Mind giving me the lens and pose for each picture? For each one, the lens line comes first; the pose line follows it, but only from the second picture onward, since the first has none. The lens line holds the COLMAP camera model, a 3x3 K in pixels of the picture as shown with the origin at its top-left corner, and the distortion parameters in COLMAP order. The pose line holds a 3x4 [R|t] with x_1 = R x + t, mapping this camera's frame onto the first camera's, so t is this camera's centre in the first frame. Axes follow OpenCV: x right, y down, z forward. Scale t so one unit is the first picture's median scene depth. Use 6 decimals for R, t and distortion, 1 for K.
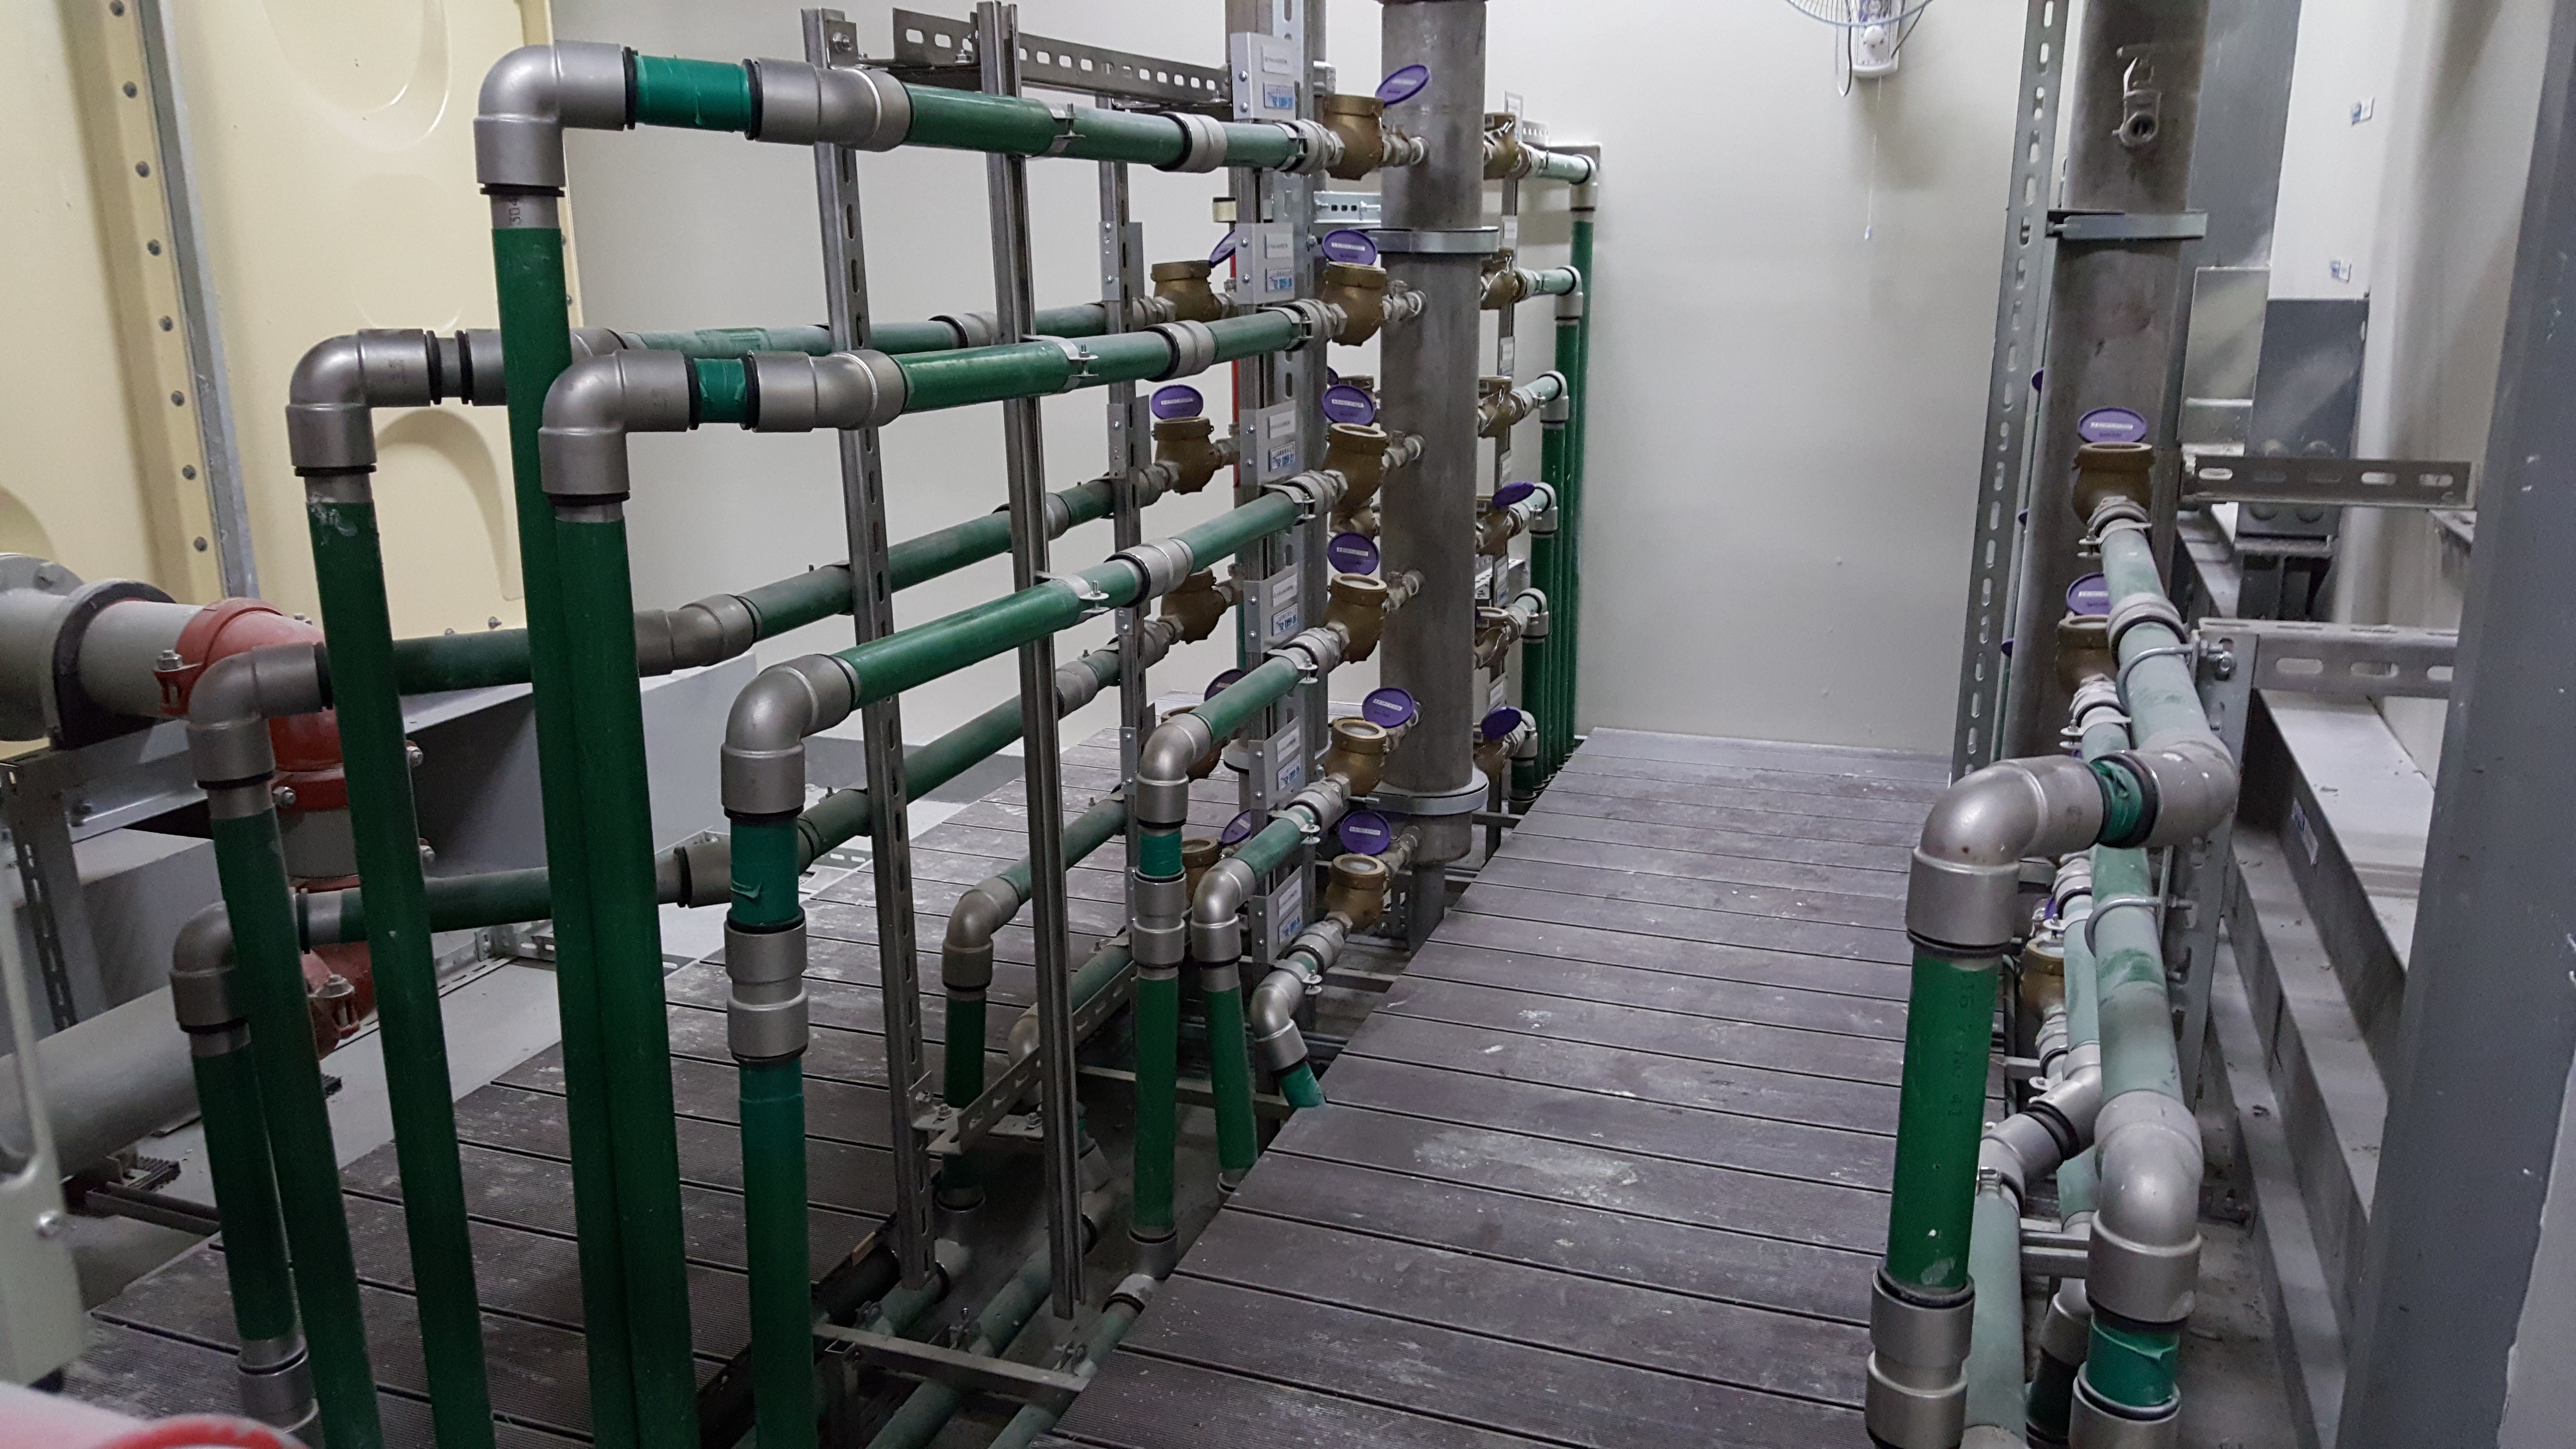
lens RADIAL K [[1853.7, 0, 1292.3], [0, 1853.7, 729.1], [0, 0, 1]] dist [0.002382, -0.000519]
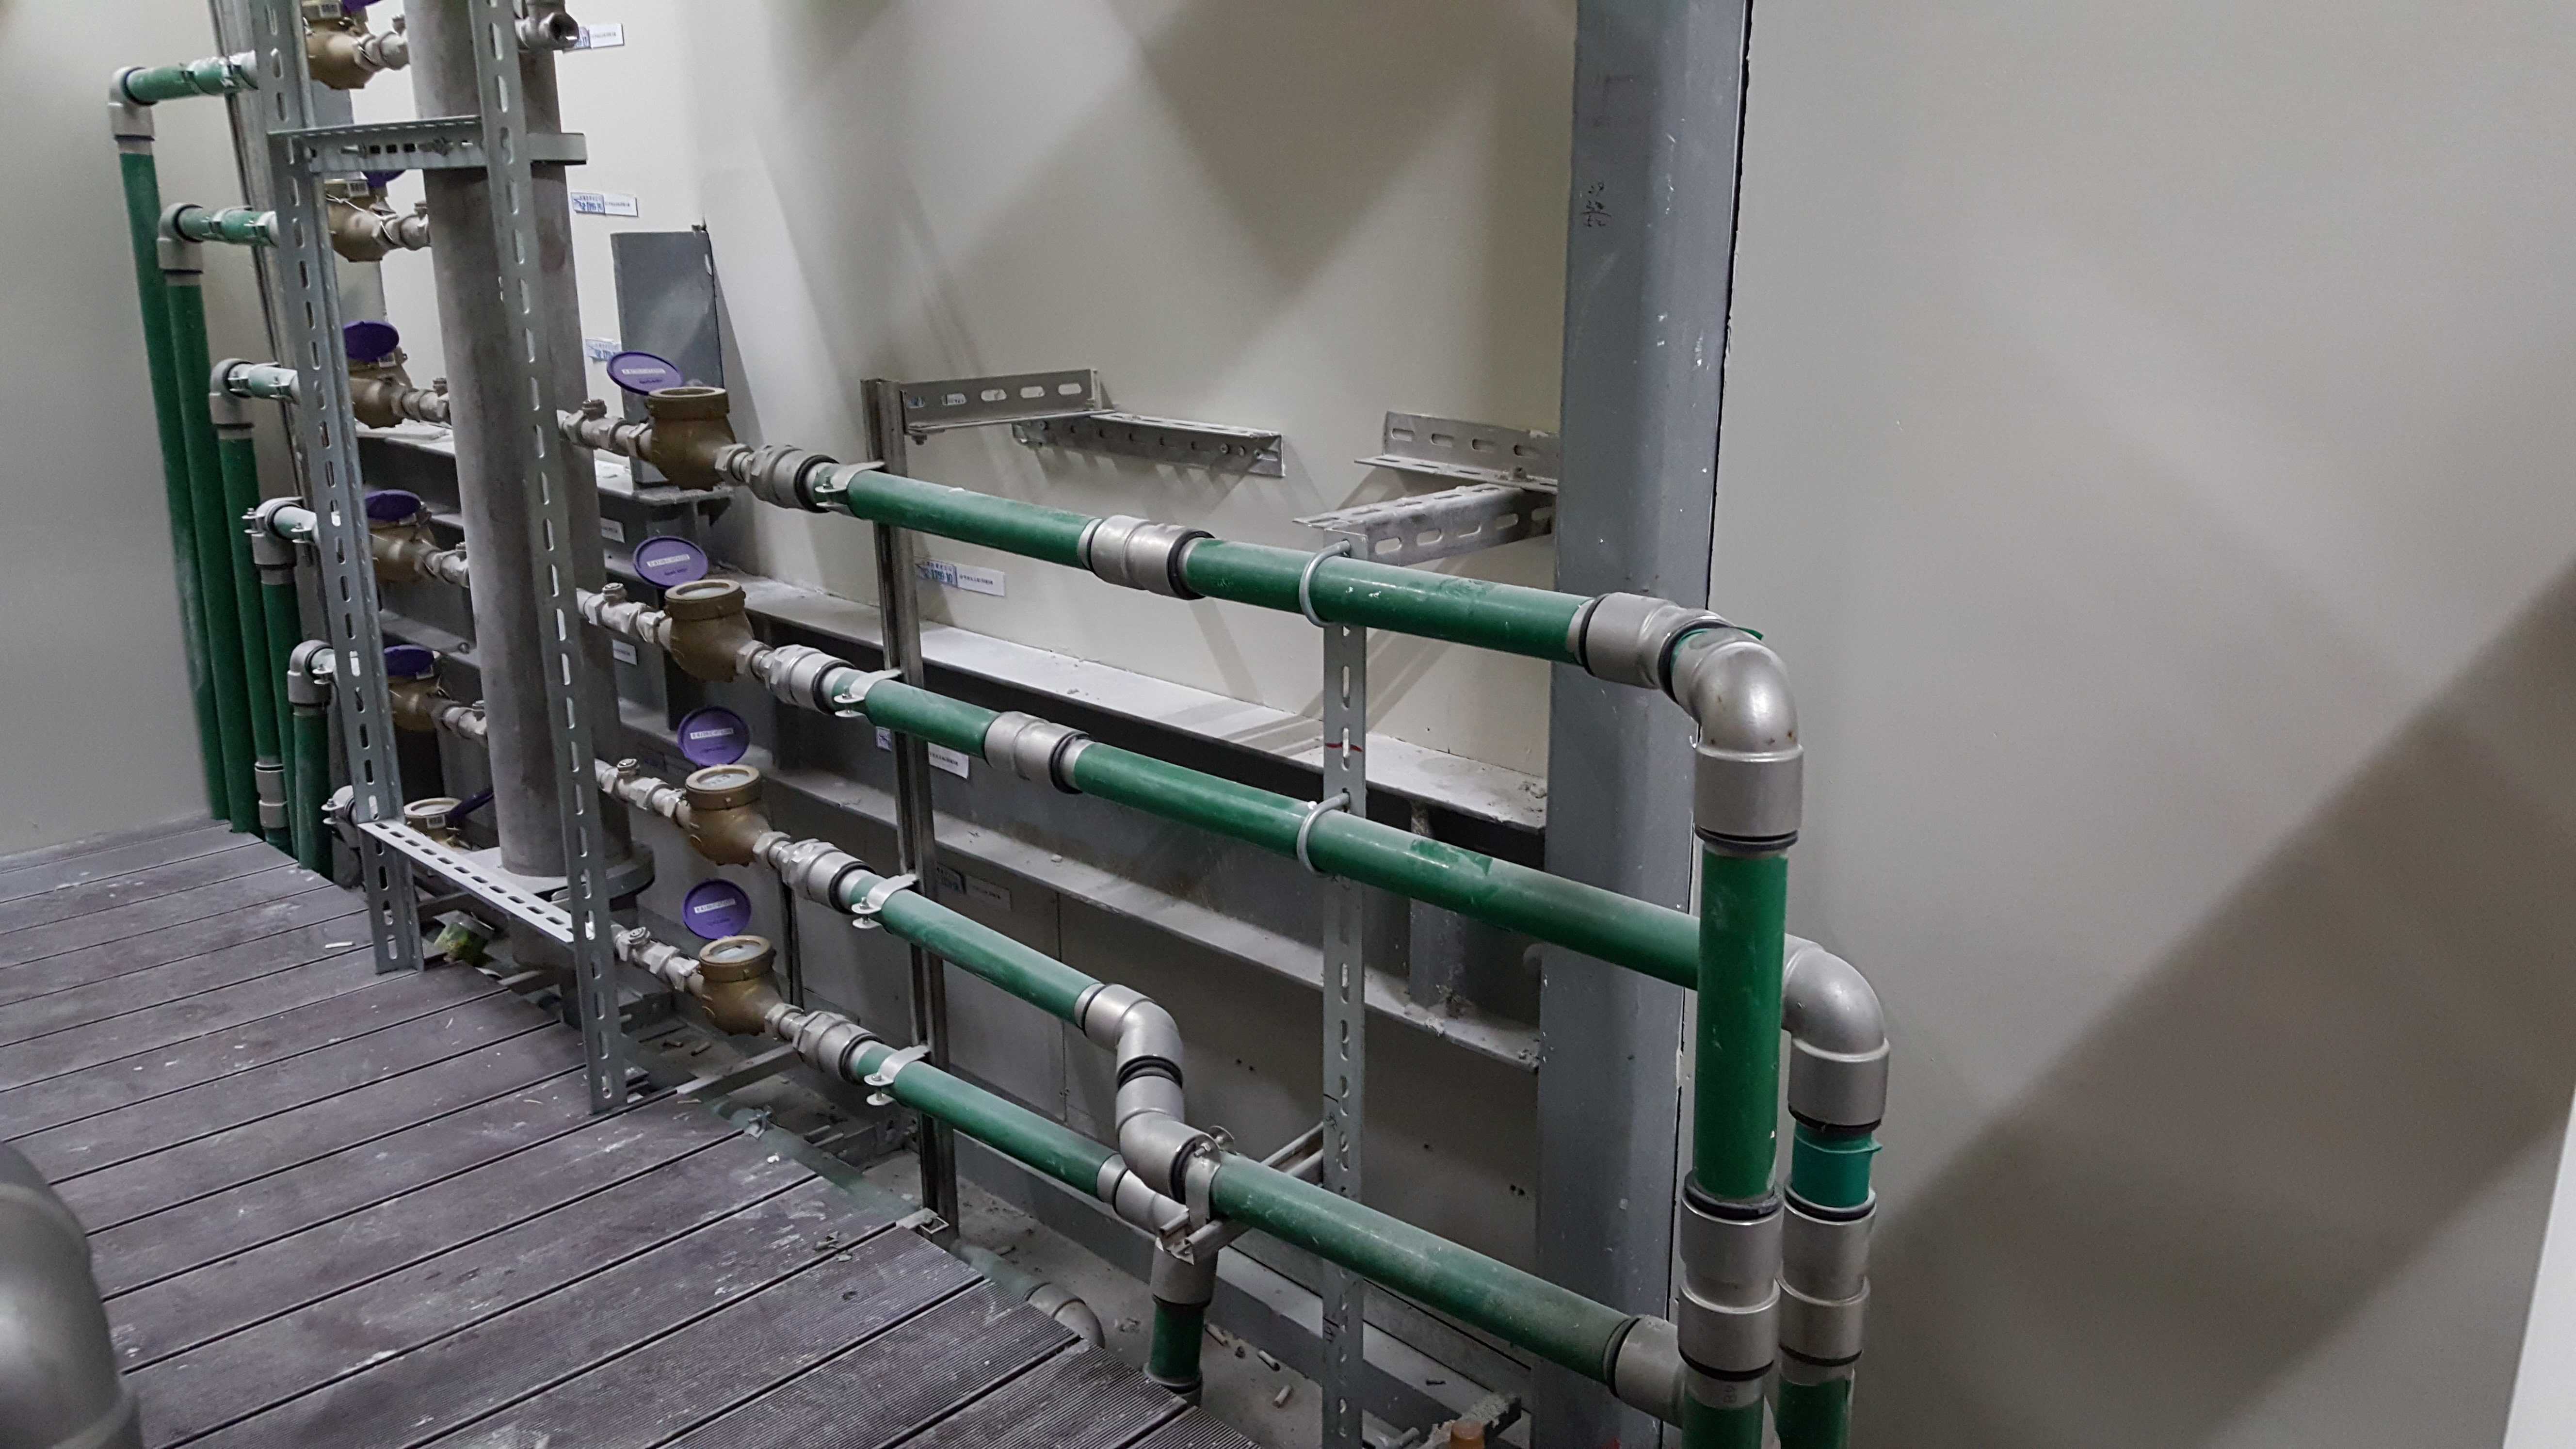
lens RADIAL K [[1853.7, 0, 1295.9], [0, 1853.7, 719.3], [0, 0, 1]] dist [0.002382, -0.000519]
pose [[0.365063, -0.223434, 0.903773, -0.255809], [0.221854, 0.963685, 0.148632, -0.058599], [-0.904162, 0.146246, 0.401376, 0.346341]]
